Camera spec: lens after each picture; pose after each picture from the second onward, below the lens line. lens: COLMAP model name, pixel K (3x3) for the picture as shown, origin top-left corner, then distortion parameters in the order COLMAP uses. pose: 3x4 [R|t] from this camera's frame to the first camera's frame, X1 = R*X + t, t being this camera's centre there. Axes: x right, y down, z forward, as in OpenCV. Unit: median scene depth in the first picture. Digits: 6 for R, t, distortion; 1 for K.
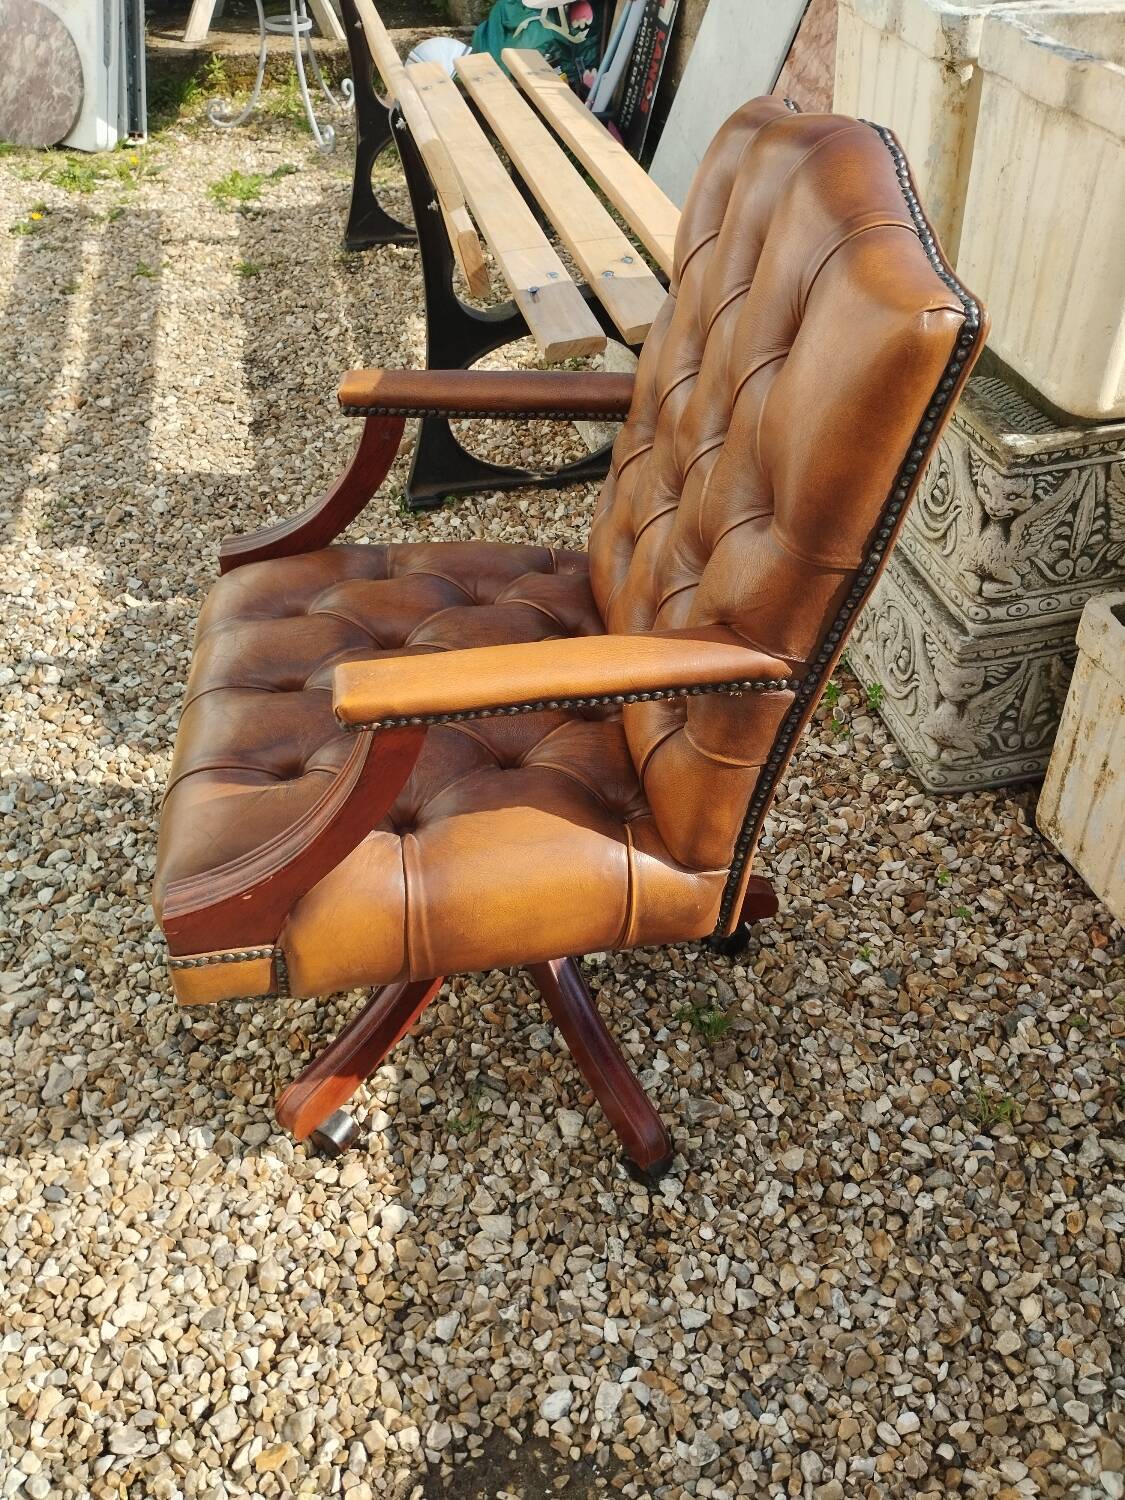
lens RADIAL K [[1351.7, 0, 600.7], [0, 1351.7, 791.1], [0, 0, 1]] dist [0.059078, -0.083476]
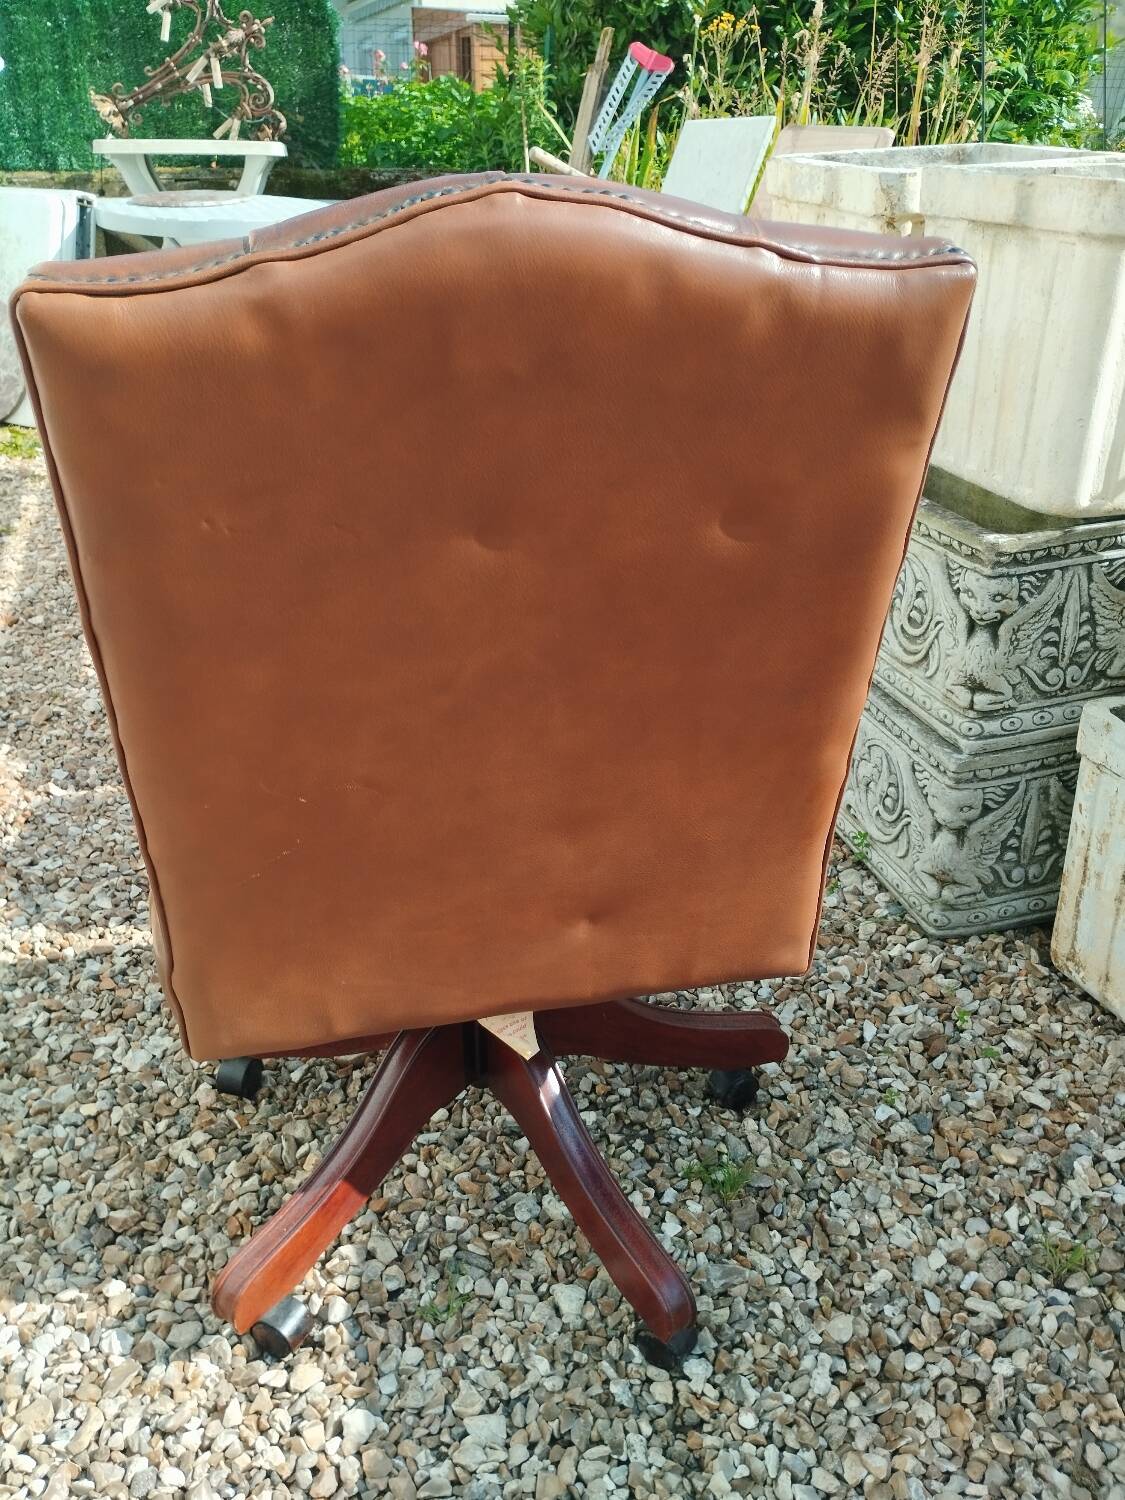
lens RADIAL K [[1355.2, 0, 606.1], [0, 1355.2, 771.4], [0, 0, 1]] dist [0.066530, -0.117972]
pose [[0.997498, -0.027960, 0.064926, -0.042993], [0.043069, 0.968682, -0.244540, 0.128845], [-0.056056, 0.246725, 0.967463, 0.104545]]
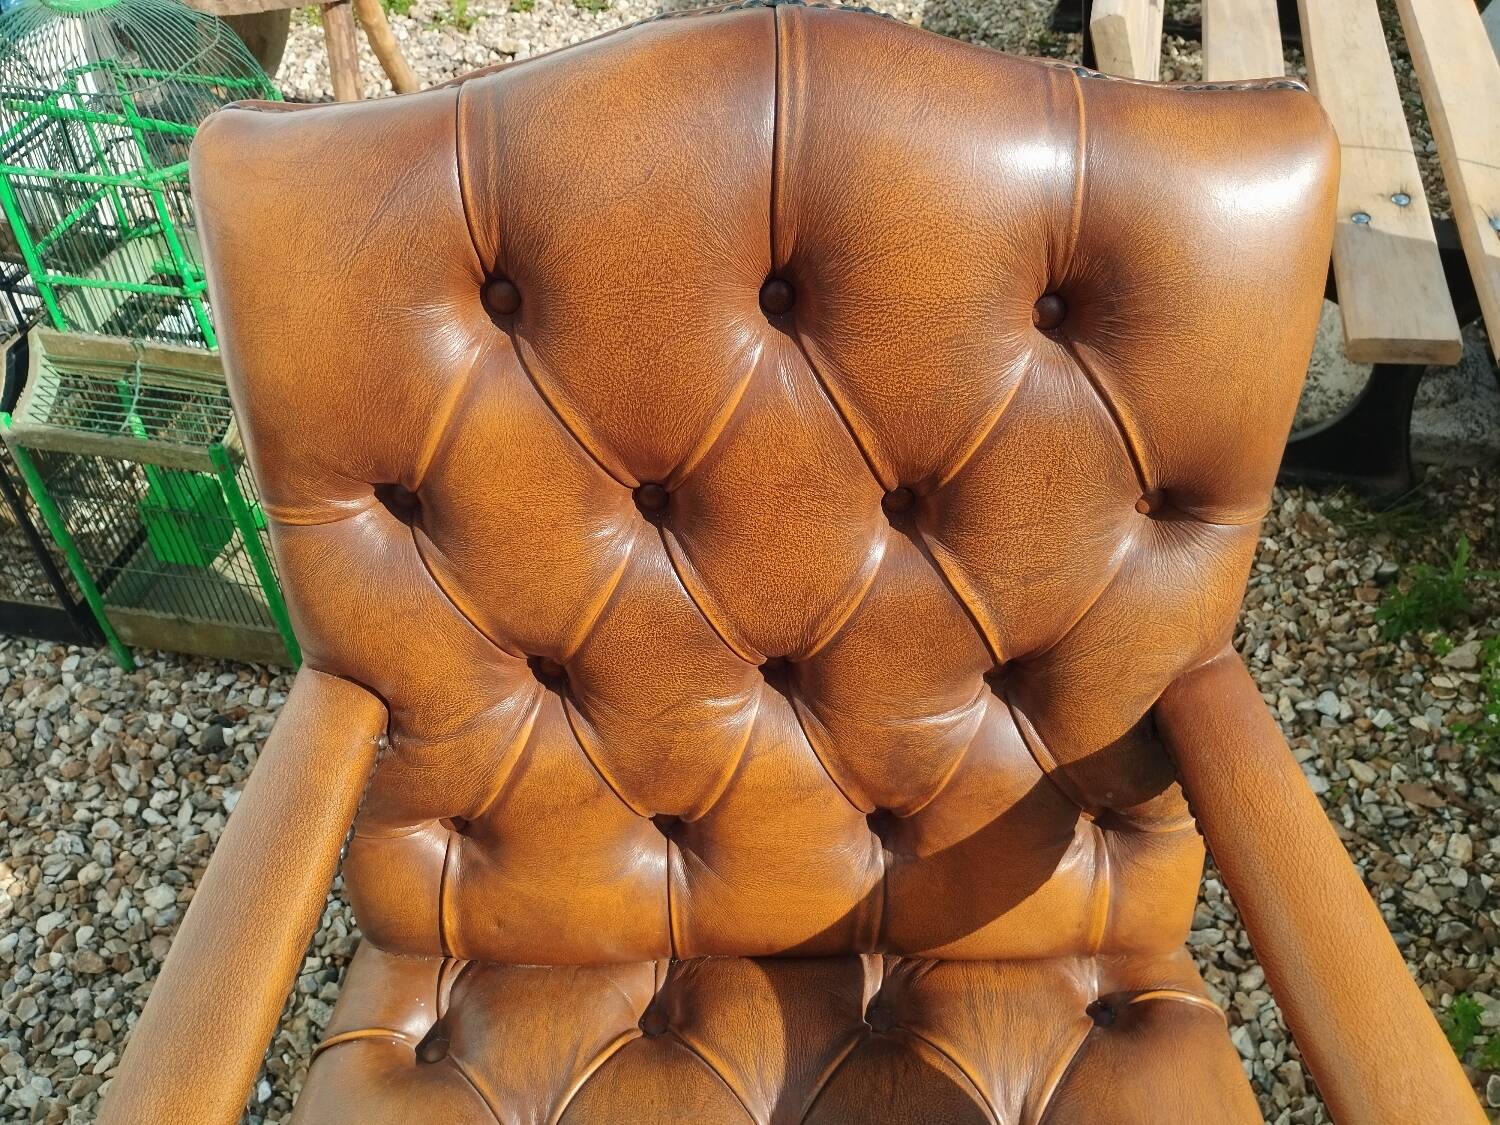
lens RADIAL K [[1378.9, 0, 741.1], [0, 1378.9, 511.2], [0, 0, 1]] dist [0.075876, -0.122434]
pose [[0.893485, 0.297231, -0.336659, 0.013137], [-0.281561, 0.954760, 0.095688, -0.331126], [0.349870, 0.009294, 0.936752, 0.393784]]
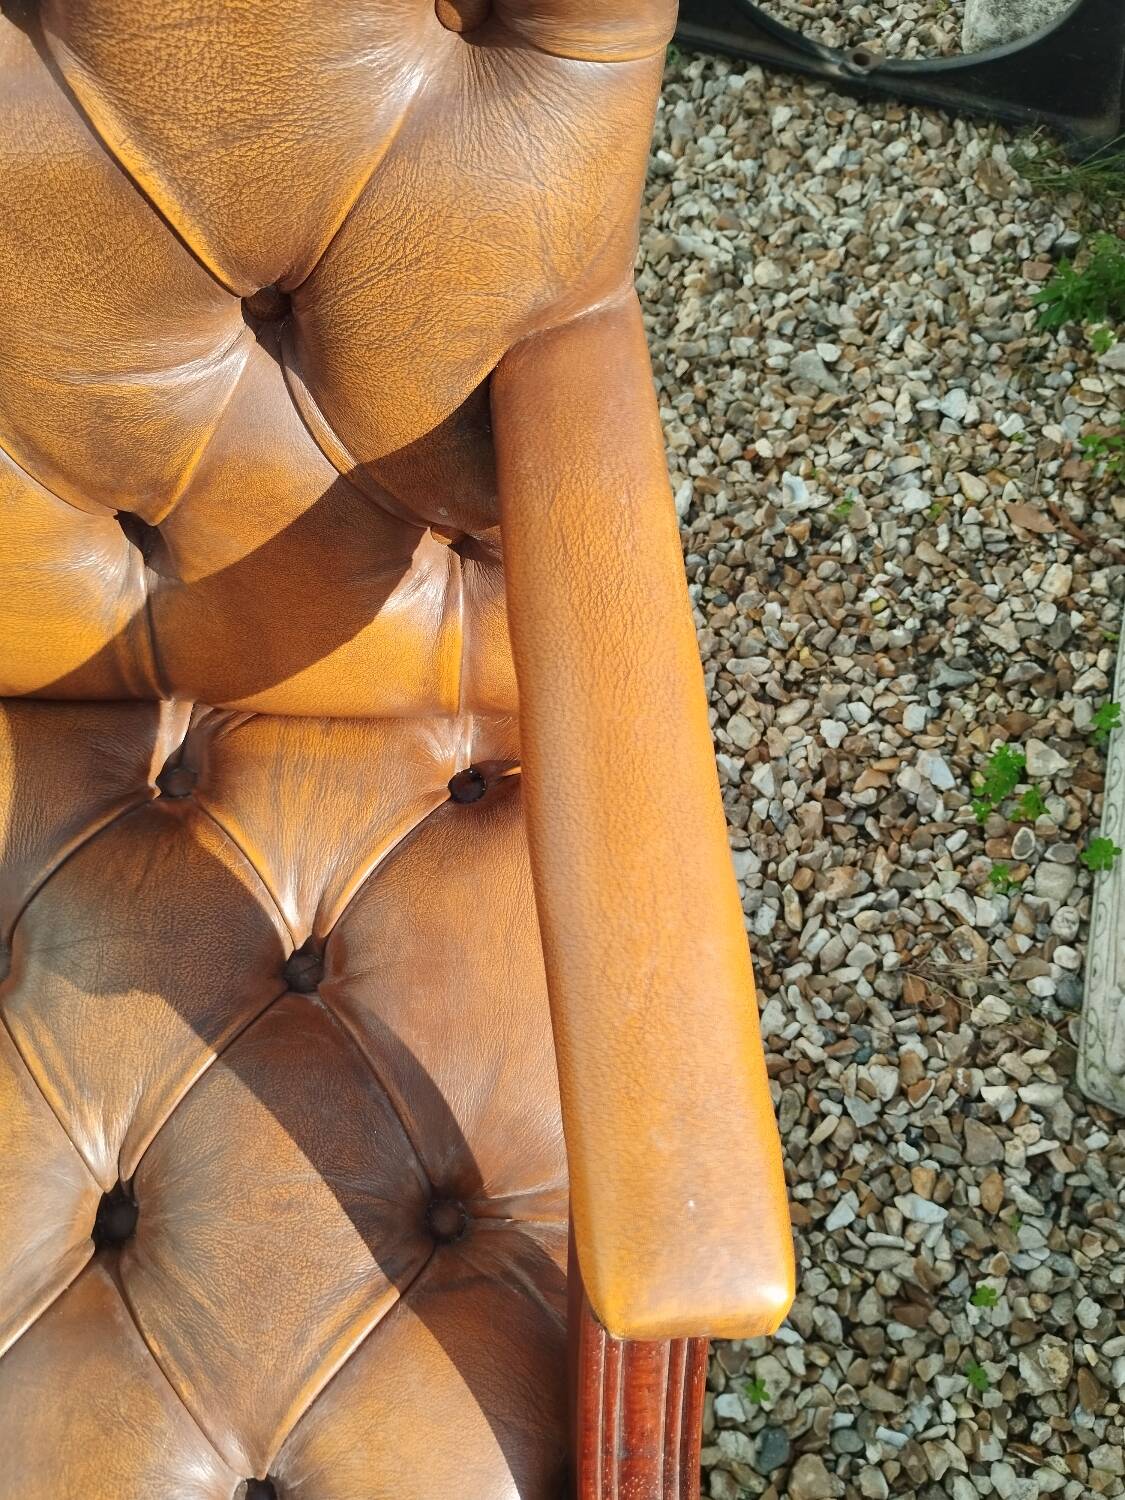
lens RADIAL K [[1355.2, 0, 606.1], [0, 1355.2, 771.4], [0, 0, 1]] dist [0.066530, -0.117972]
pose [[0.888848, 0.443983, -0.113261, 0.095613], [-0.353028, 0.821151, 0.448422, -0.334767], [0.292096, -0.358595, 0.886617, 0.600351]]
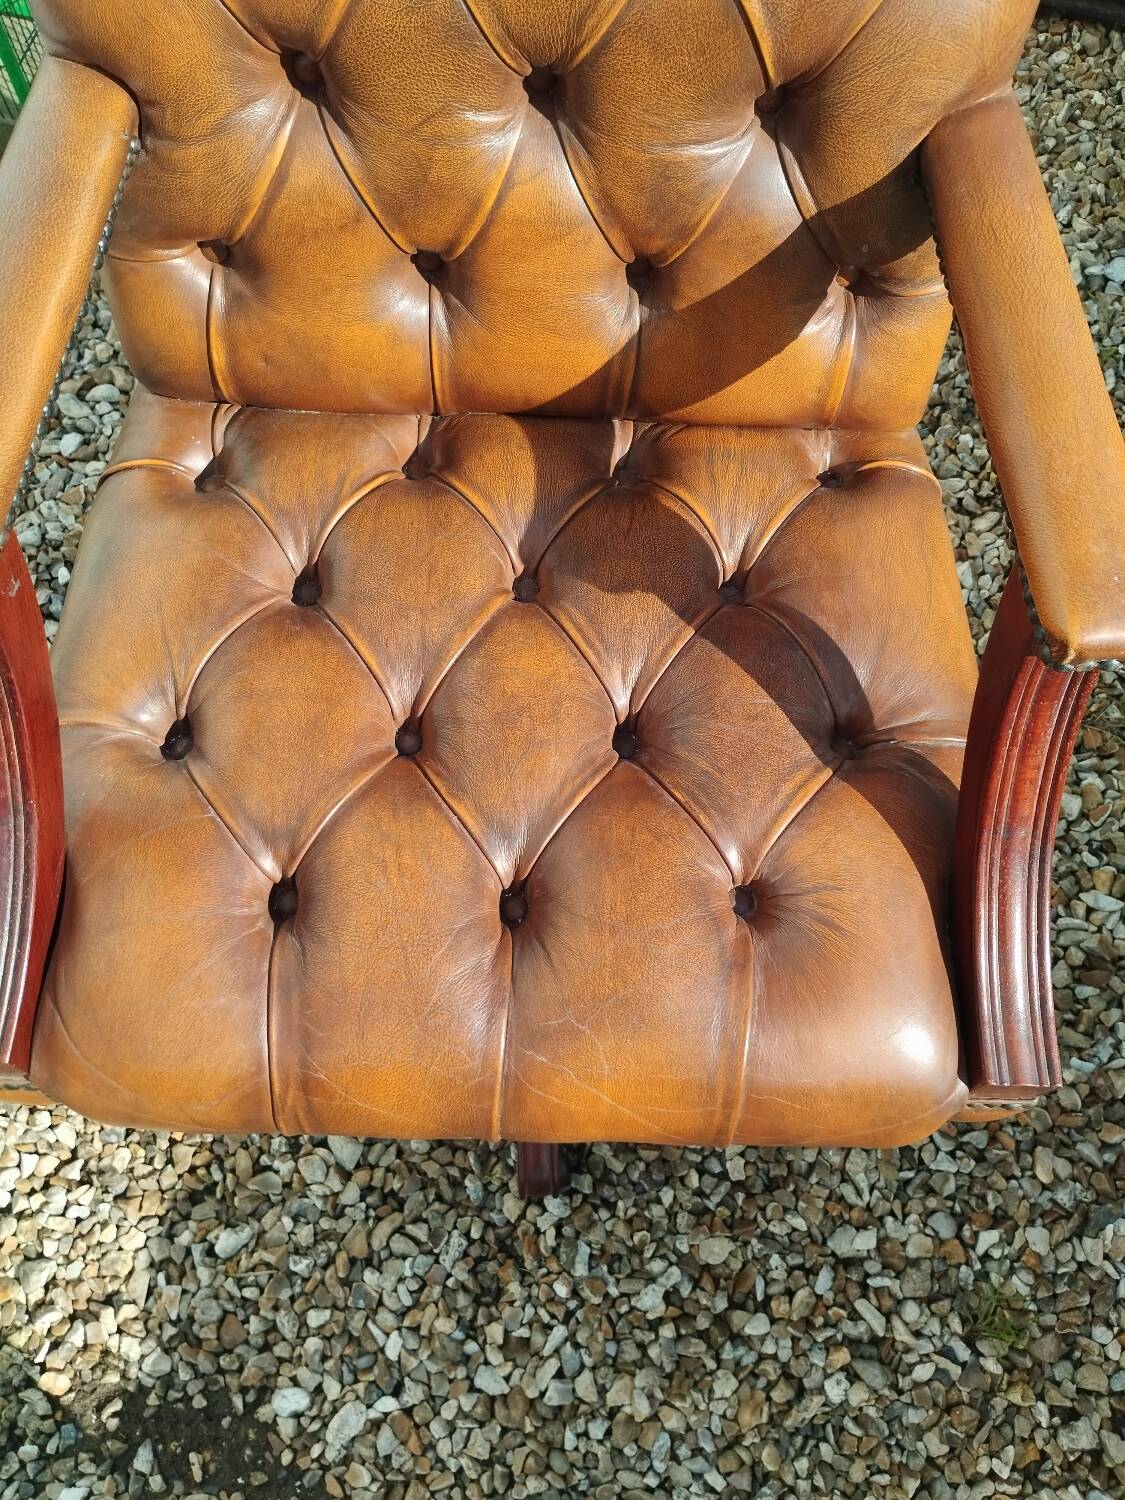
lens RADIAL K [[1378.9, 0, 574.5], [0, 1378.9, 801.5], [0, 0, 1]] dist [0.075876, -0.122434]
pose [[0.881235, 0.450793, -0.142166, 0.063501], [-0.334664, 0.807439, 0.485842, -0.271780], [0.333804, -0.380563, 0.862407, 0.358917]]
